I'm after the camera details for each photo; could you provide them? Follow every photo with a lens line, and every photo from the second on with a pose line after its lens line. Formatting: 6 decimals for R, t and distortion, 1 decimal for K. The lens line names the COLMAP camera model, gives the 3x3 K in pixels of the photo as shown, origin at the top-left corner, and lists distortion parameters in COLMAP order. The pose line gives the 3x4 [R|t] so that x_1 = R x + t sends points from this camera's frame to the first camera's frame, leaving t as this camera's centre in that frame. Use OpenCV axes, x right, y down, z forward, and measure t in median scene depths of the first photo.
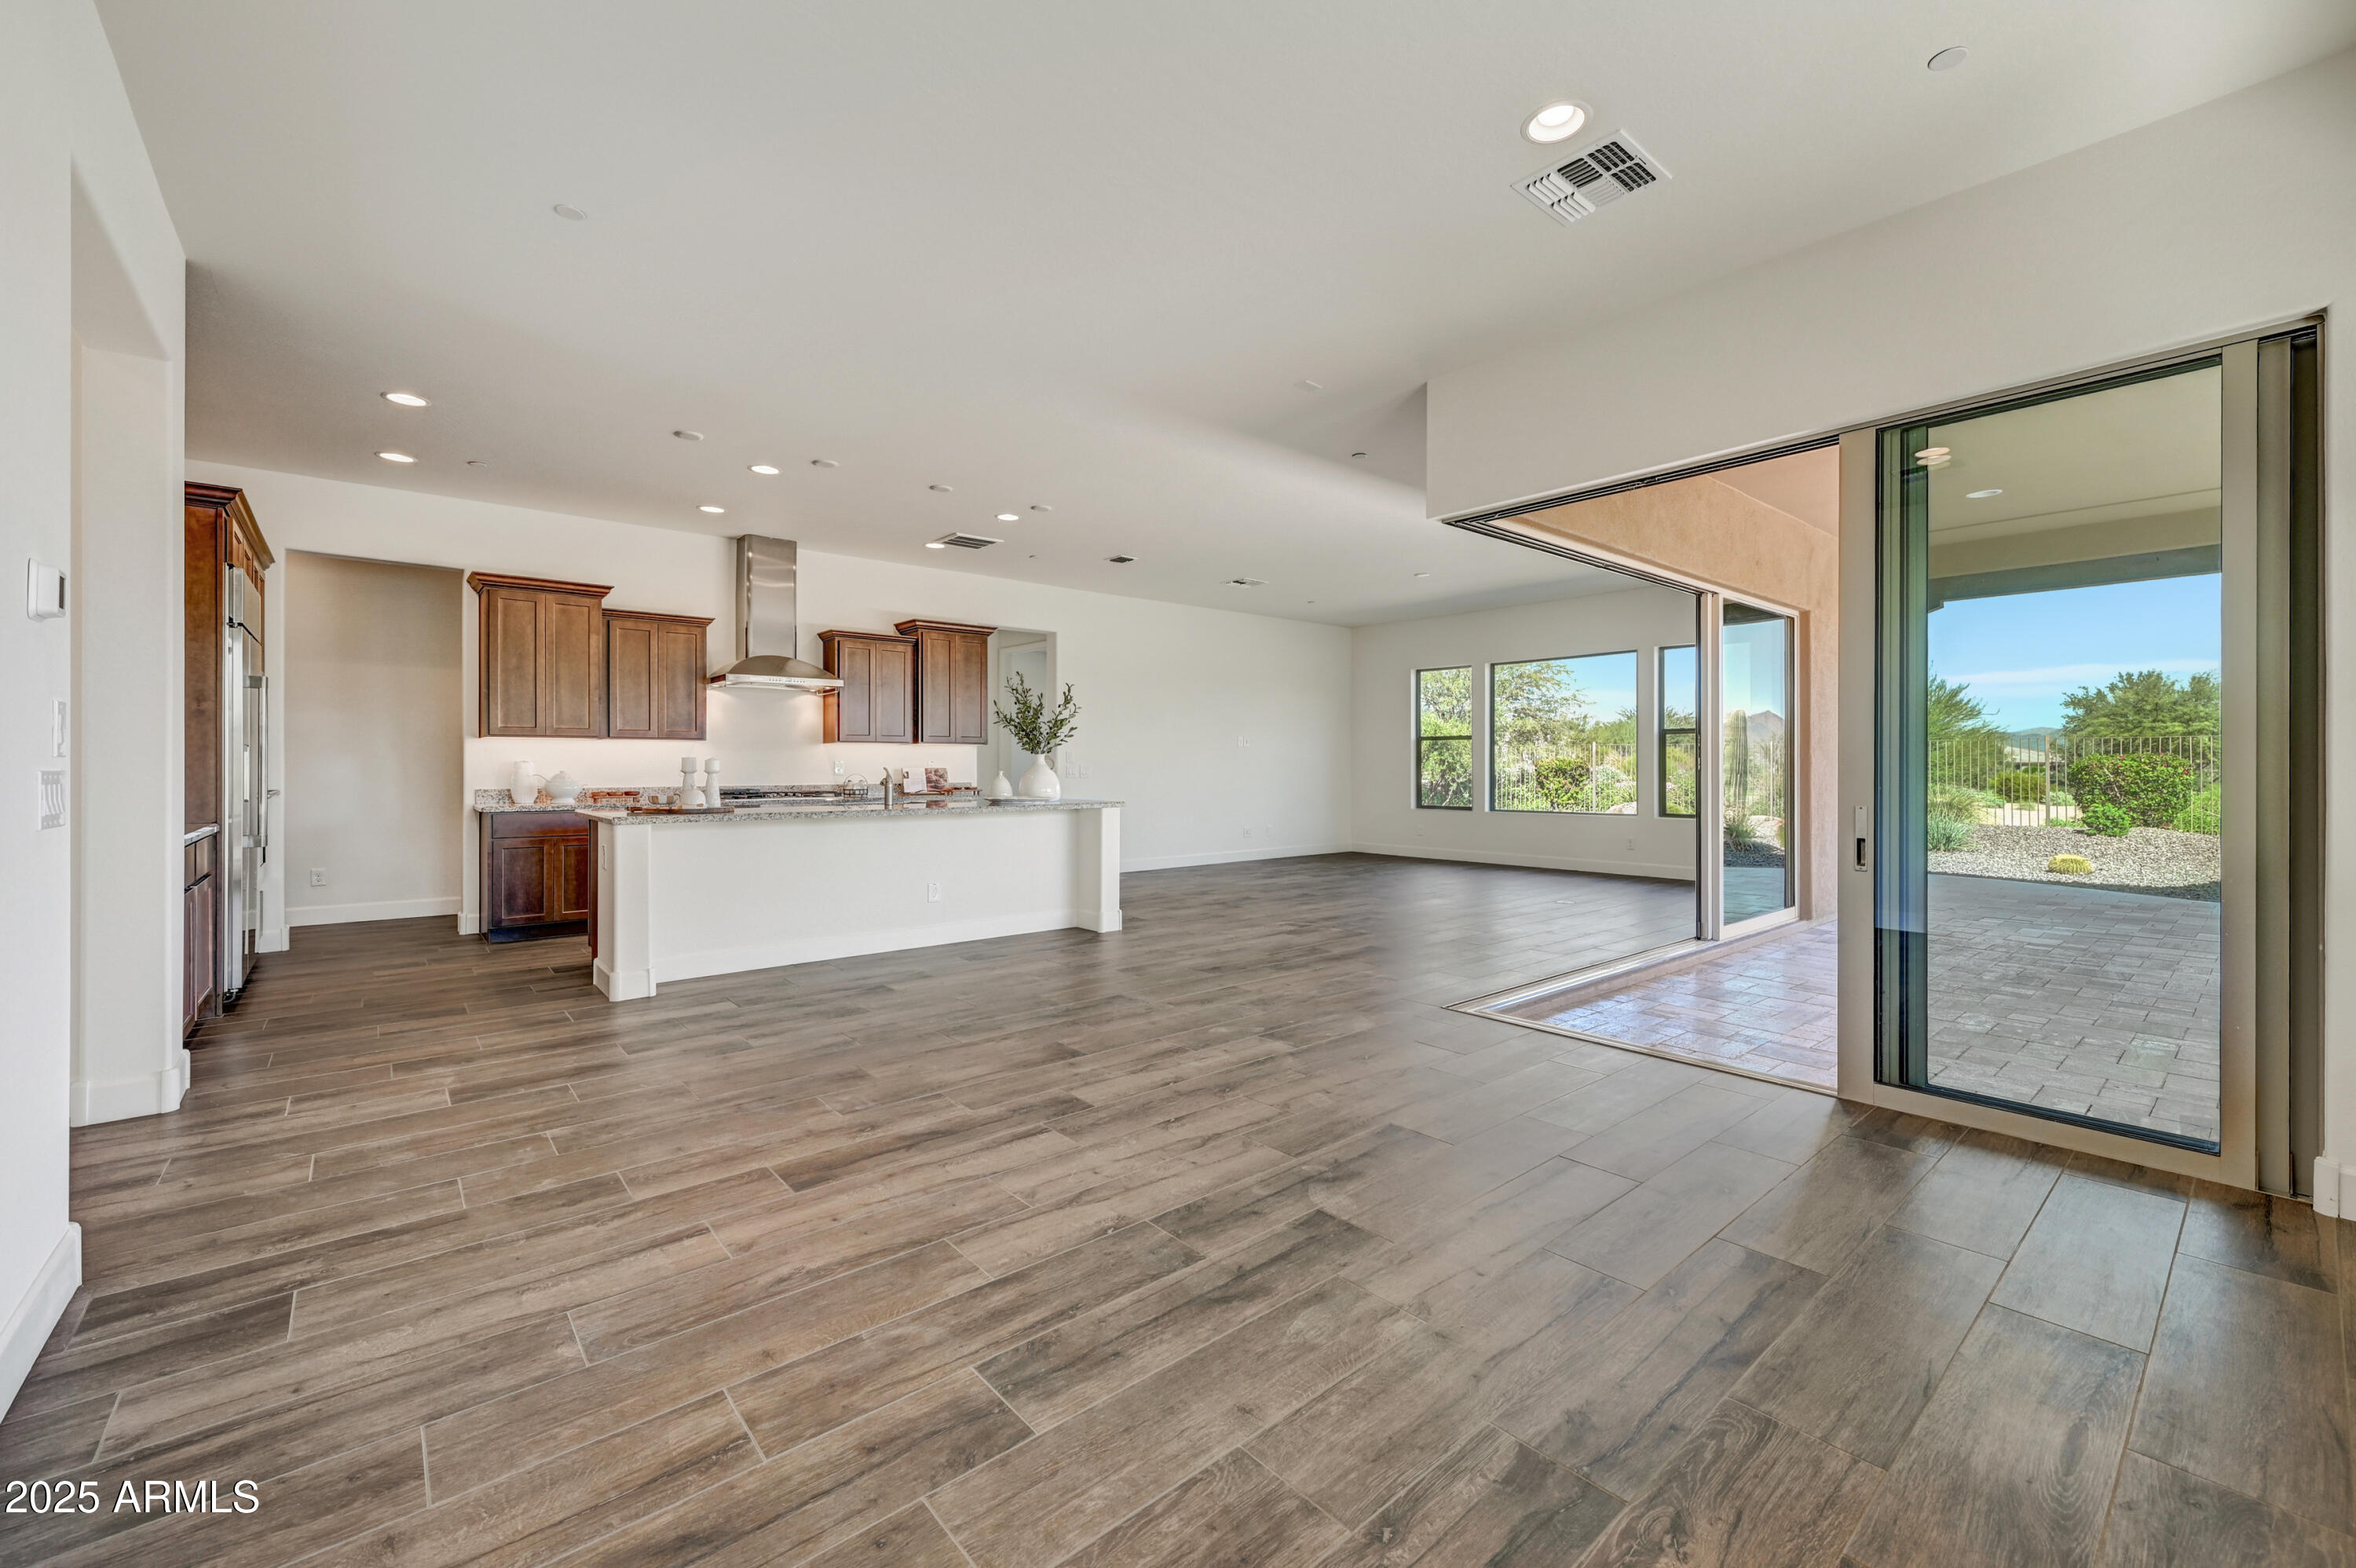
lens RADIAL K [[933.8, 0, 1185.6], [0, 933.8, 764.6], [0, 0, 1]] dist [0.003018, -0.000740]
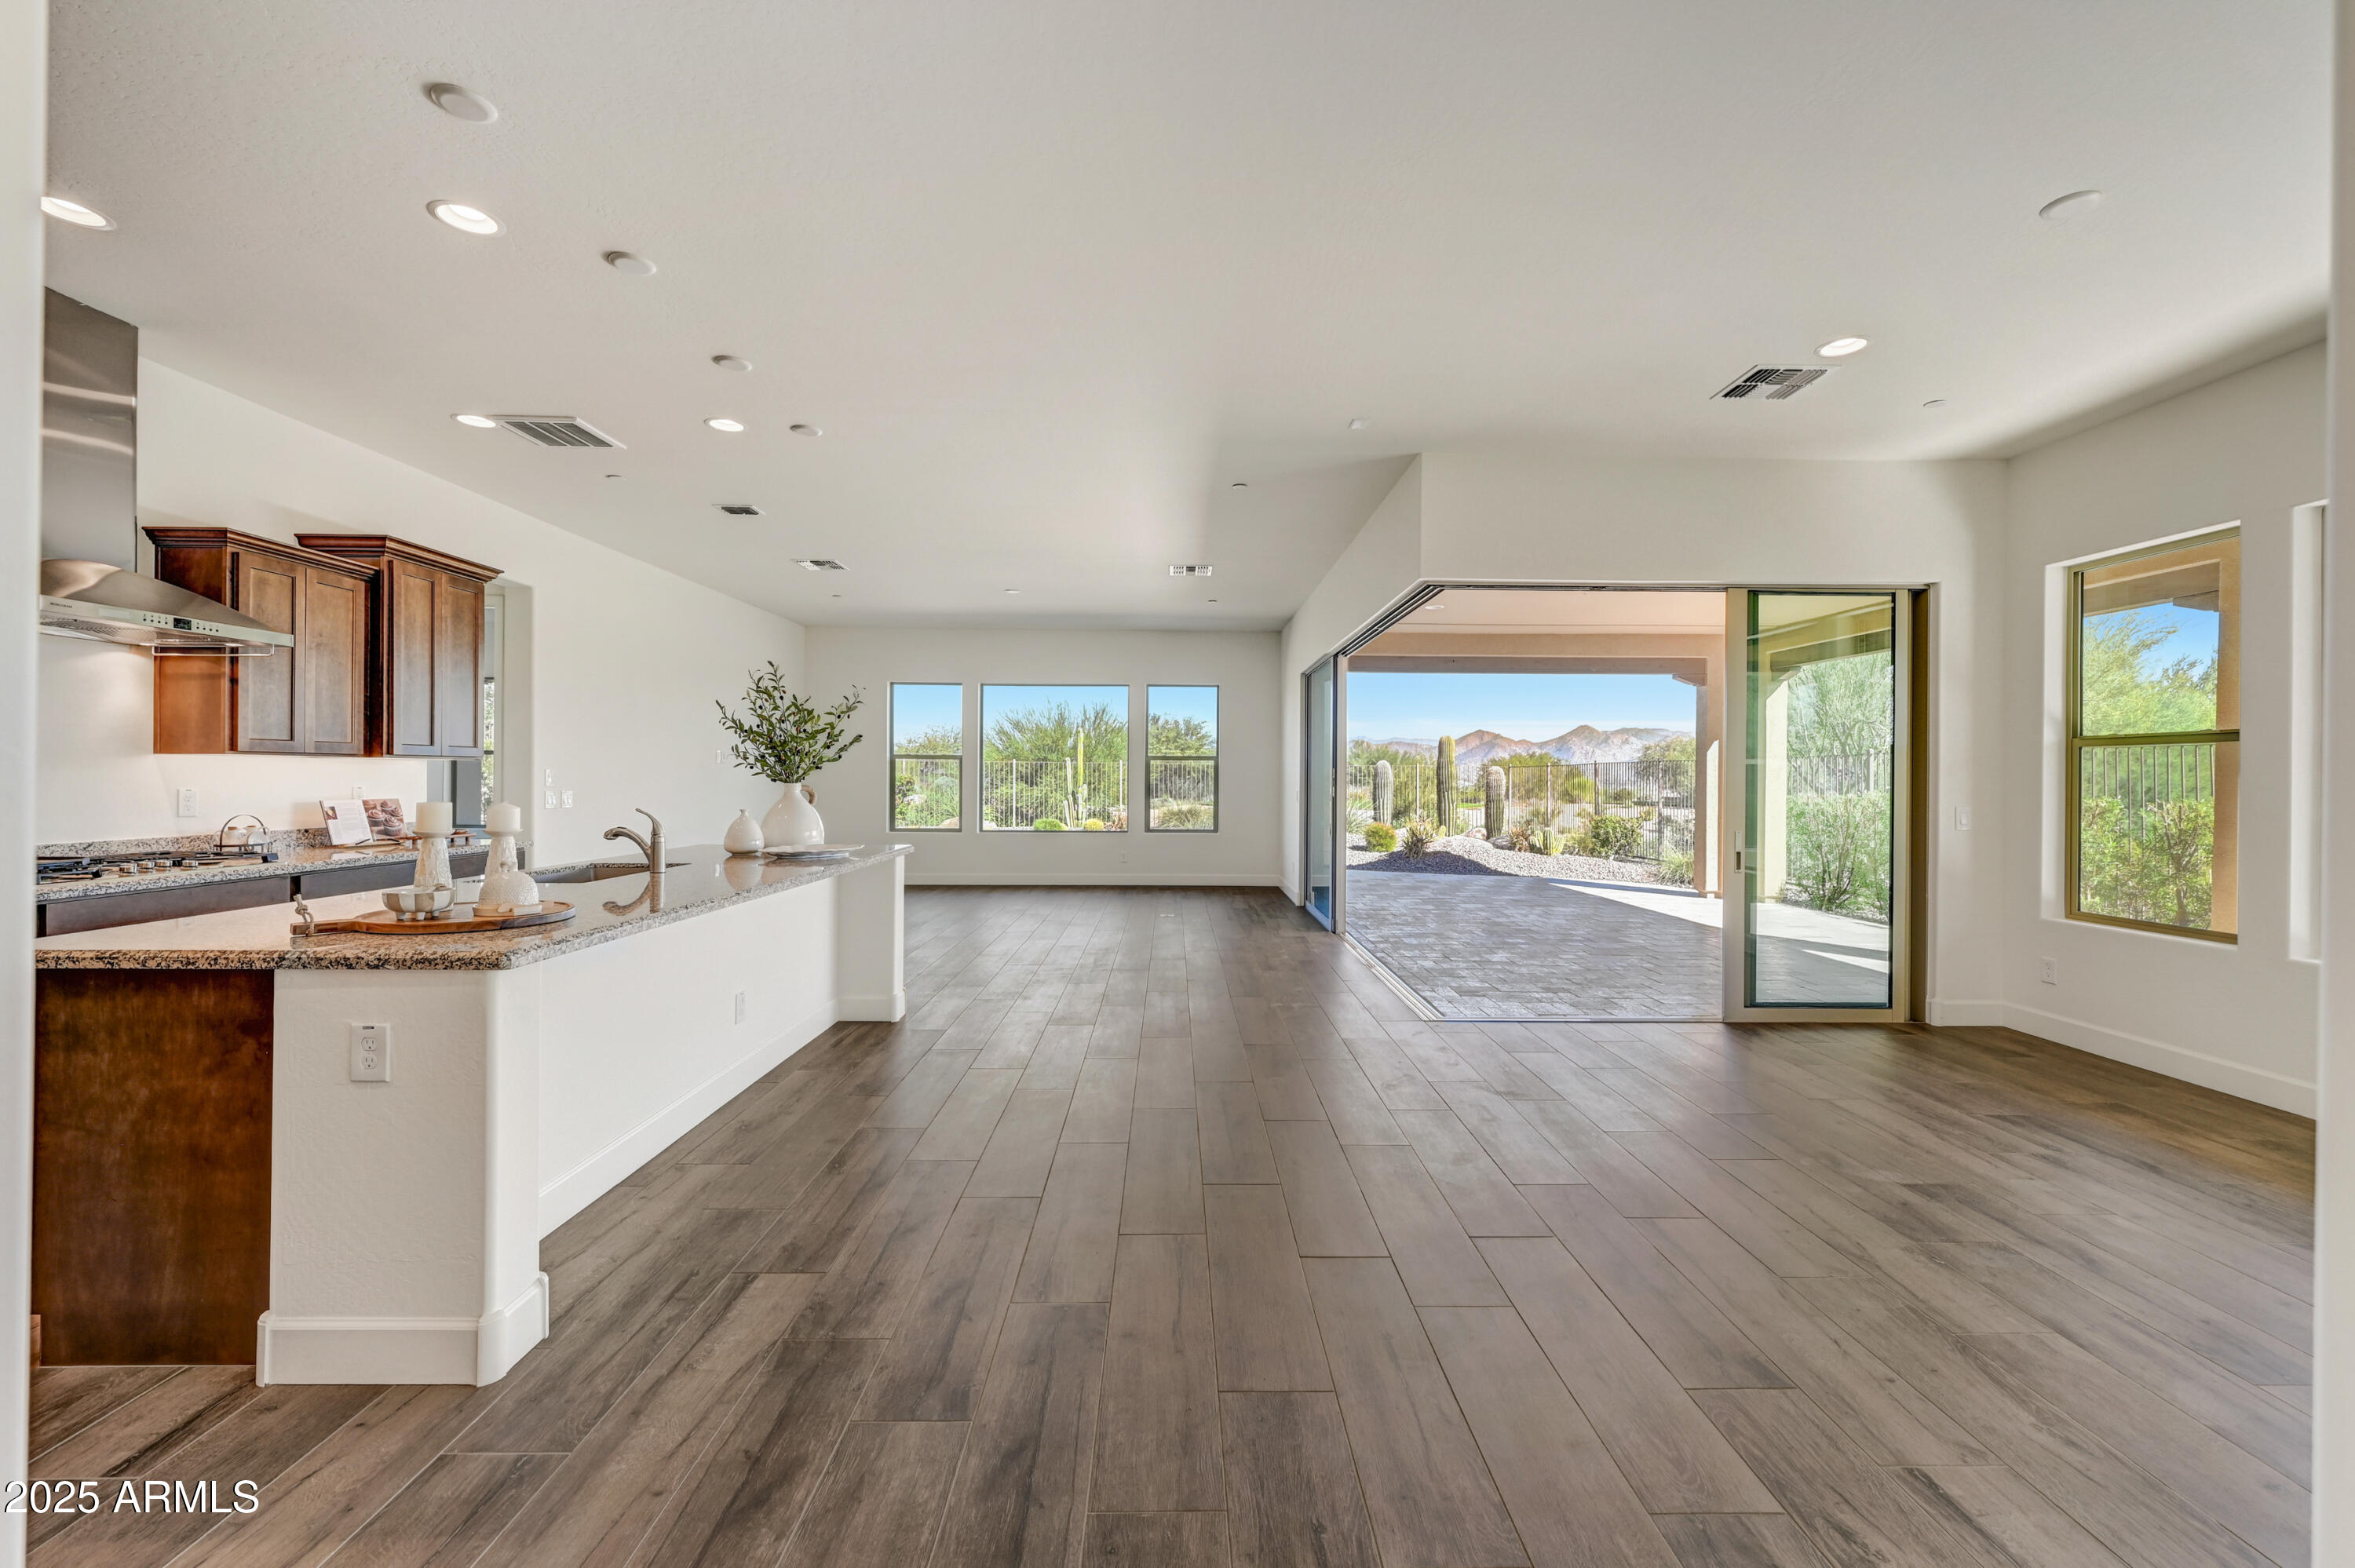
lens RADIAL K [[938.2, 0, 1178.1], [0, 938.2, 780.0], [0, 0, 1]] dist [0.000618, -0.000162]
pose [[0.648121, 0.003492, 0.761529, -0.510836], [-0.008594, 0.999959, 0.002728, -0.018013], [-0.761489, -0.008313, 0.648125, 0.336041]]
